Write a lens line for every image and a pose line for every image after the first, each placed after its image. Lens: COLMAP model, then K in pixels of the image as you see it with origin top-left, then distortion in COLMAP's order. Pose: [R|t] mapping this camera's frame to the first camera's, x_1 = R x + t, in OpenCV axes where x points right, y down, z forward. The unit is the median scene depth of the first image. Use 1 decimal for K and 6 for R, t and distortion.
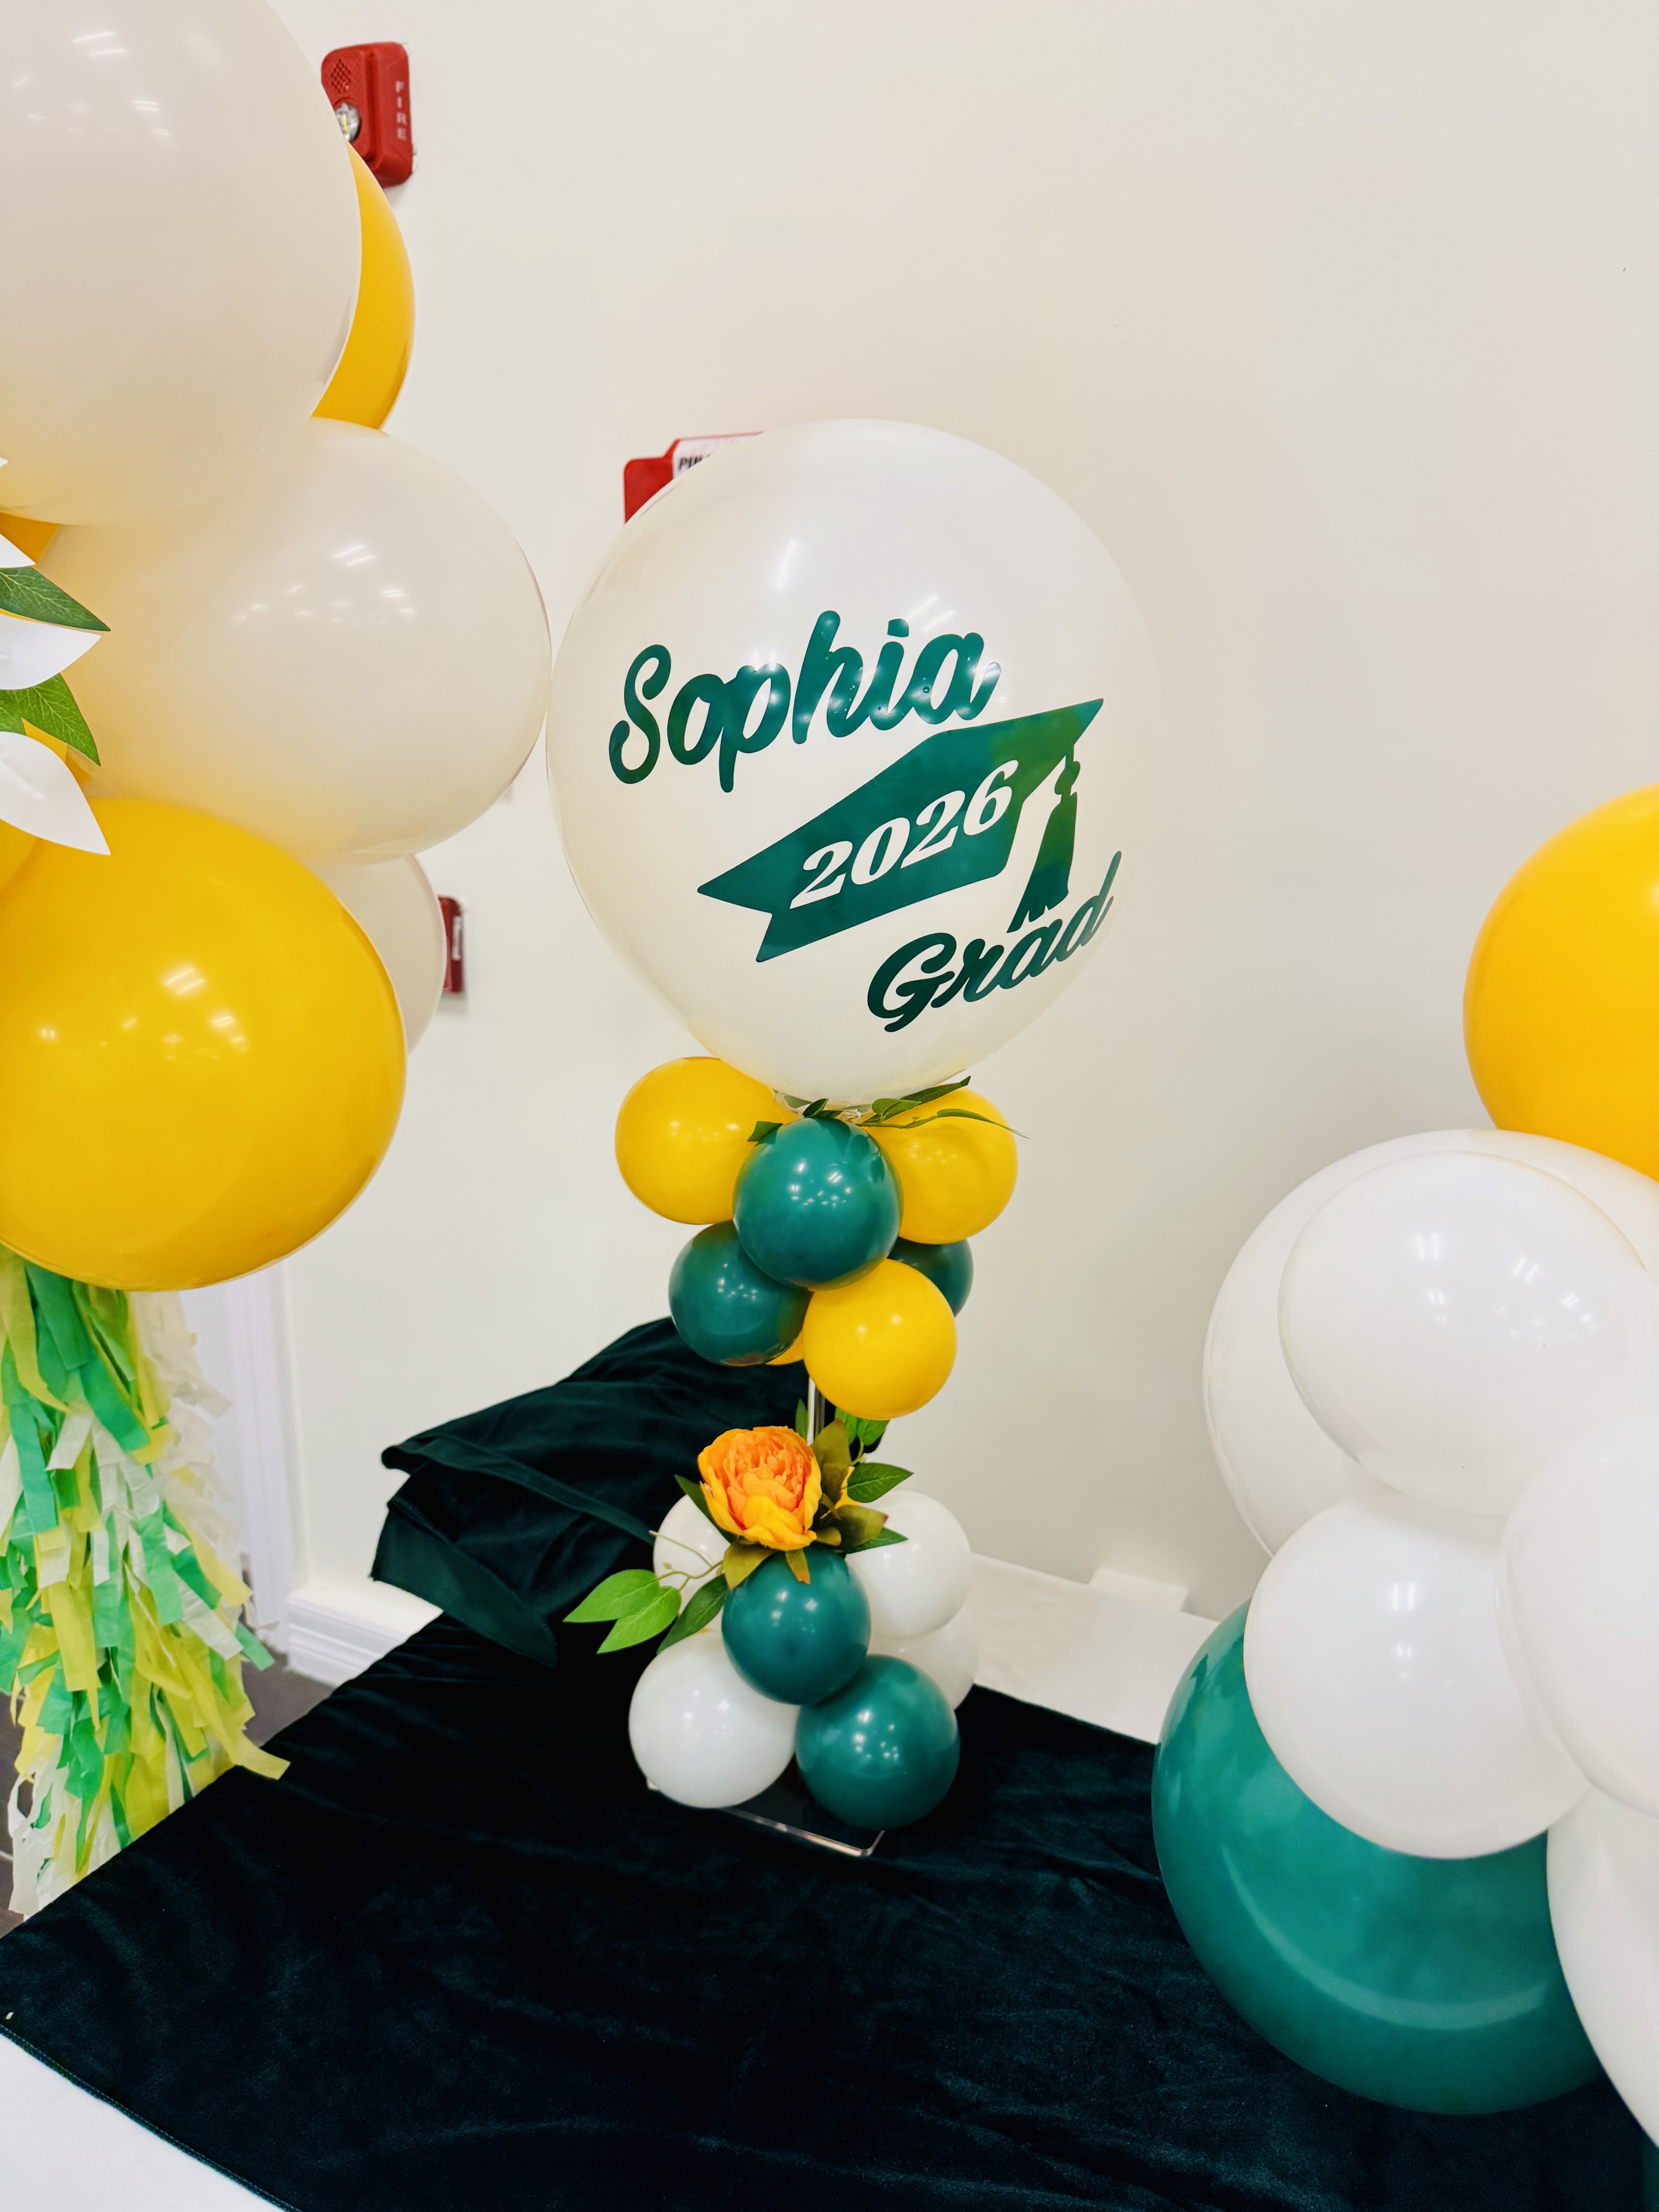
lens RADIAL K [[1574.8, 0, 836.5], [0, 1574.8, 1102.5], [0, 0, 1]] dist [0.070956, -0.002932]
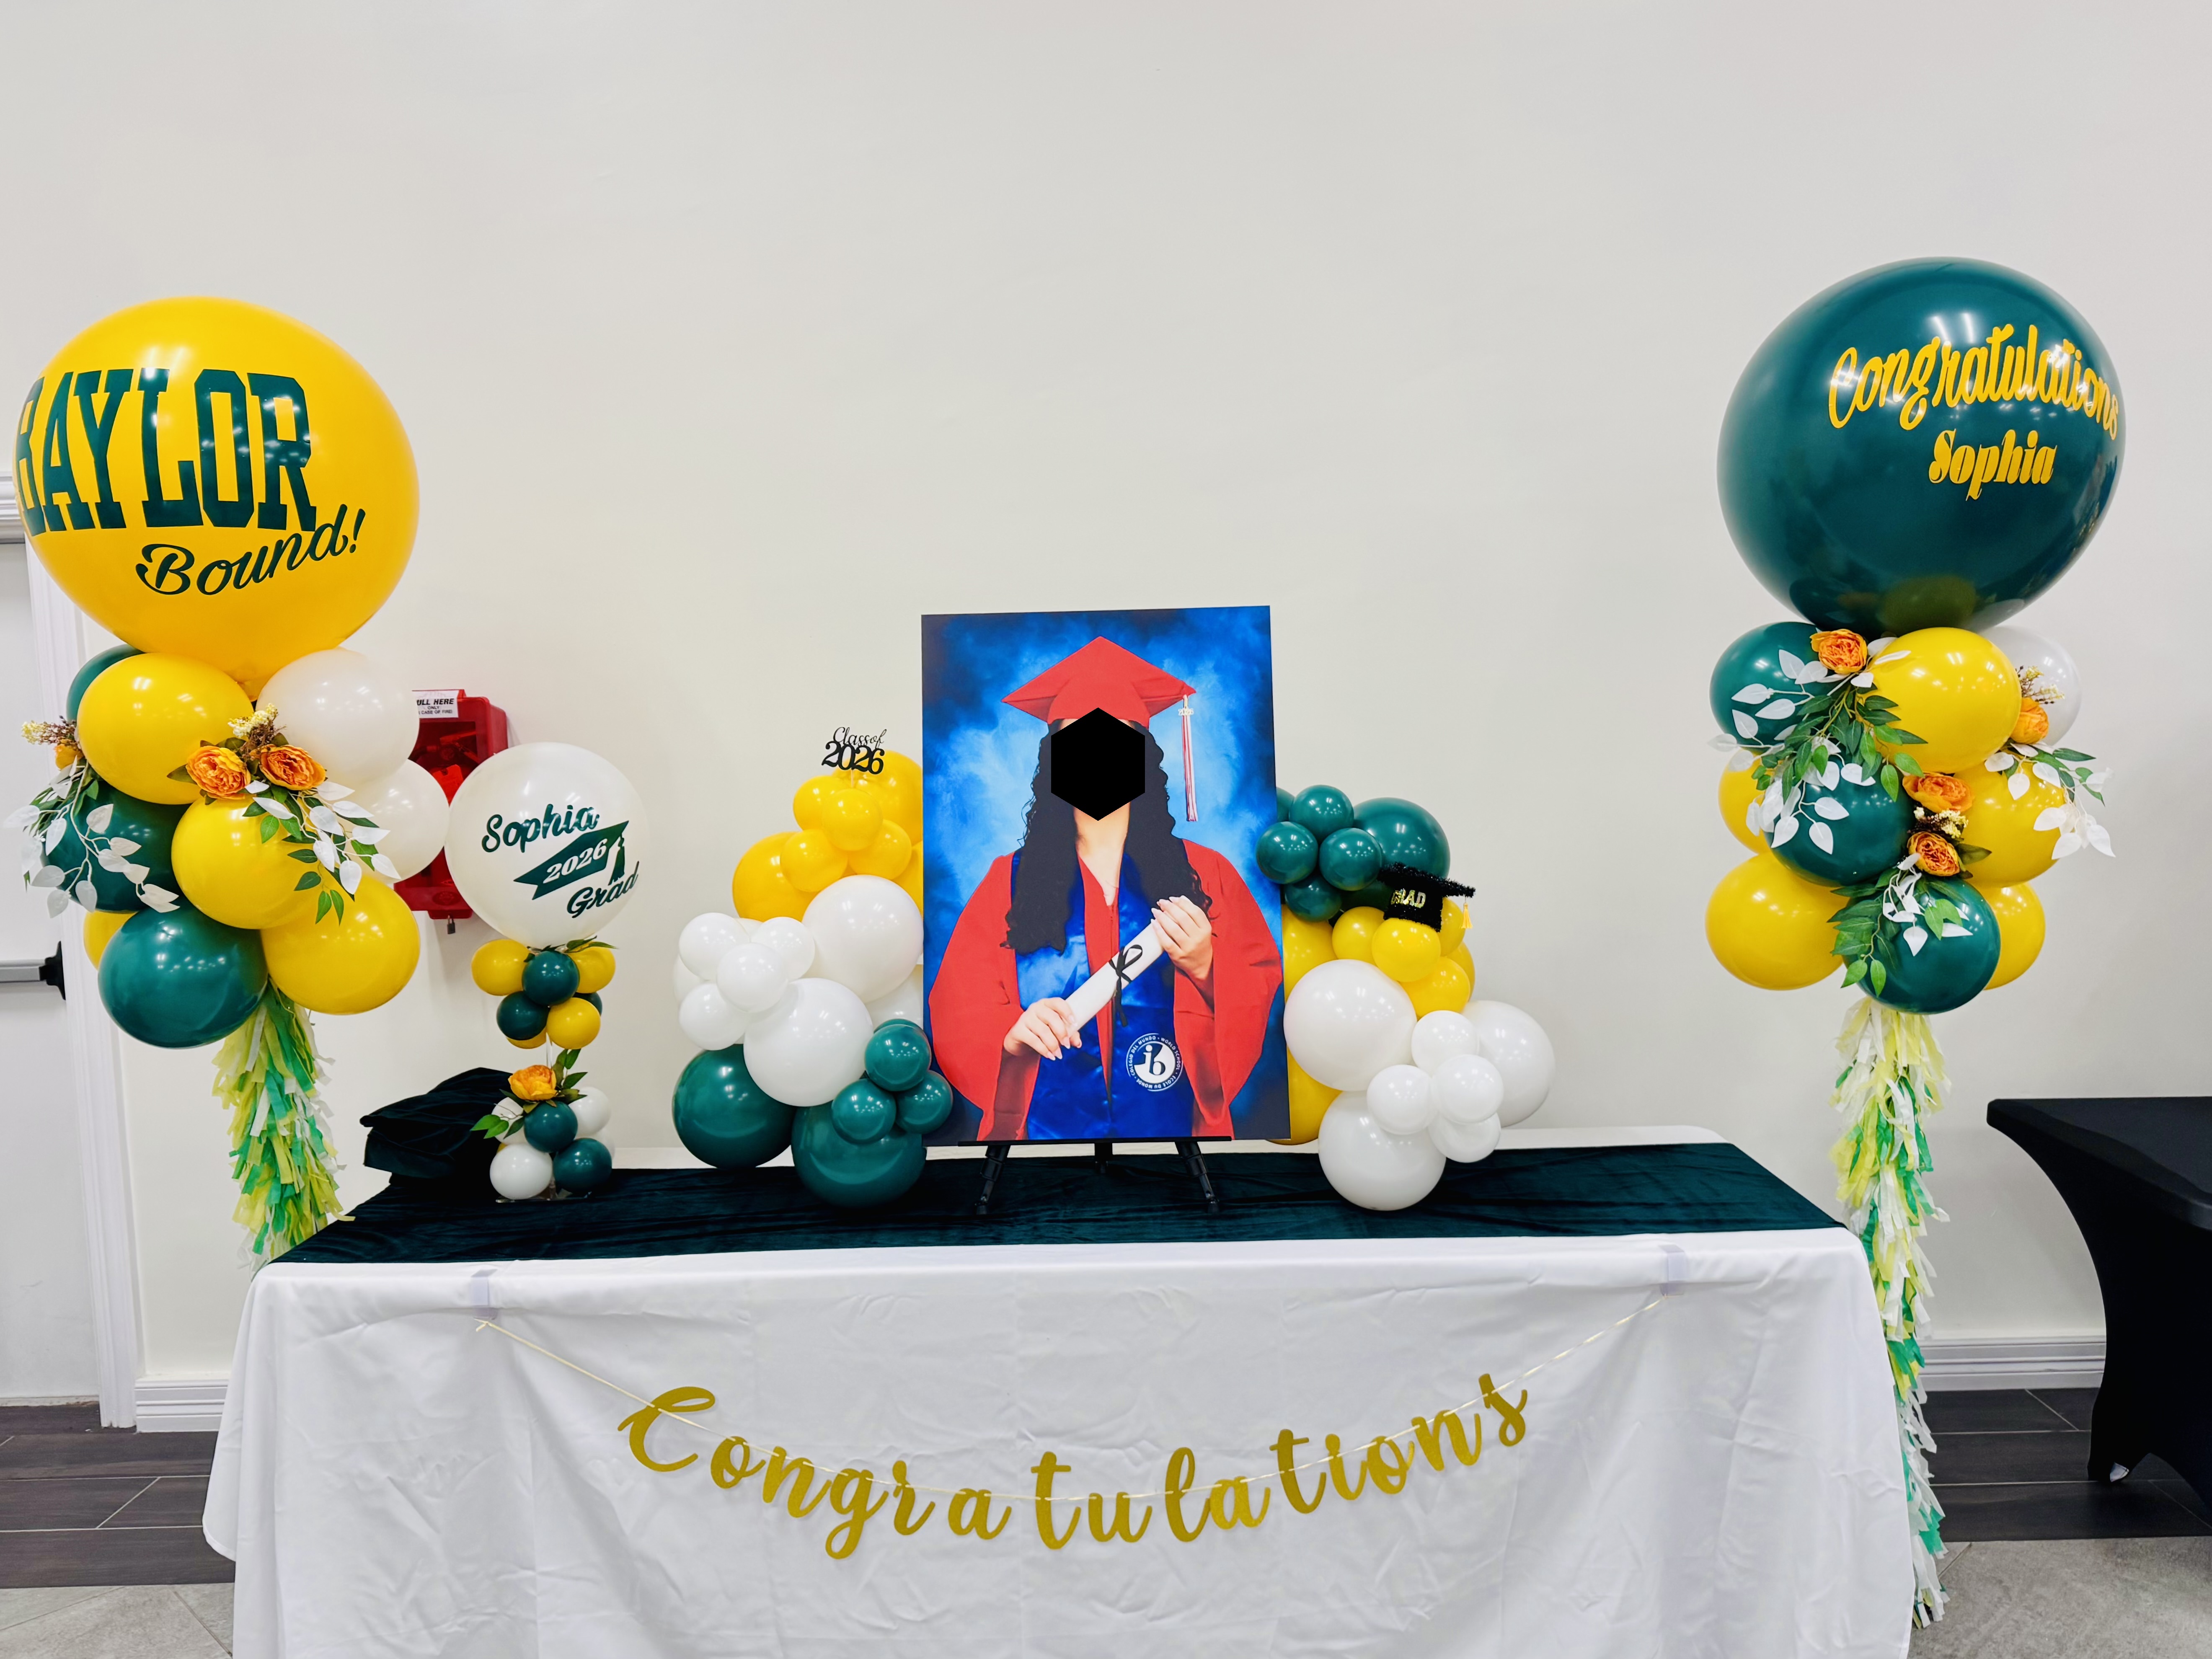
lens RADIAL K [[1574.8, 0, 1100.8], [0, 1574.8, 815.2], [0, 0, 1]] dist [0.070956, -0.002932]
pose [[0.899652, -0.063473, 0.431970, -0.433038], [0.147866, 0.975204, -0.164661, 0.498116], [-0.410807, 0.212011, 0.886729, -2.701940]]
